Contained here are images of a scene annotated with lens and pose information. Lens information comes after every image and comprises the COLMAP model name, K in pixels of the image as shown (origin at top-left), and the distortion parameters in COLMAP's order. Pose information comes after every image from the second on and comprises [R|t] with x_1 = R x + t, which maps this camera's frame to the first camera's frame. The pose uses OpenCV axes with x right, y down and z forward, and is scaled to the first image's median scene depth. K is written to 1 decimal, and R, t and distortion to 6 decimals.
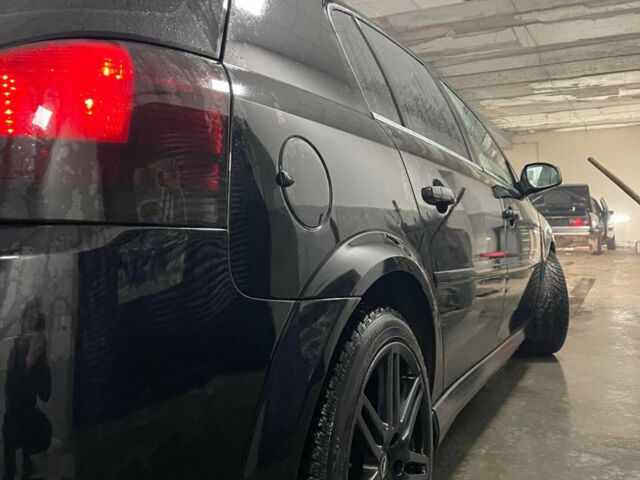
lens RADIAL K [[594.1, 0, 320.9], [0, 594.1, 255.3], [0, 0, 1]] dist [0.056625, 0.004731]
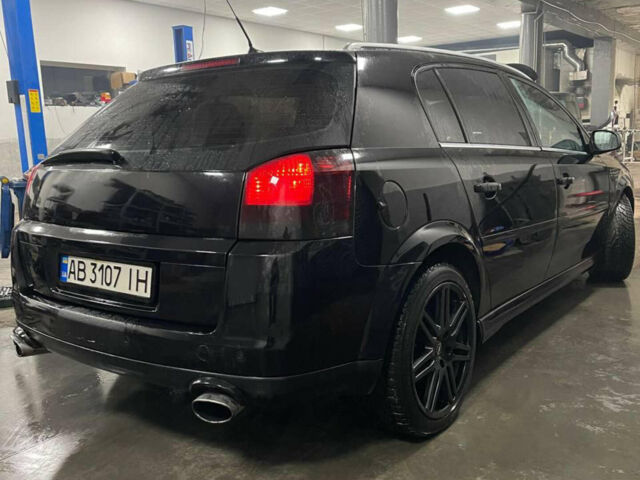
lens RADIAL K [[594.1, 0, 320.9], [0, 594.1, 255.3], [0, 0, 1]] dist [0.056625, 0.004731]
pose [[0.978517, 0.021340, -0.205060, 0.120714], [0.010138, 0.988445, 0.151240, -0.206154], [0.205918, -0.150070, 0.966994, -0.784531]]
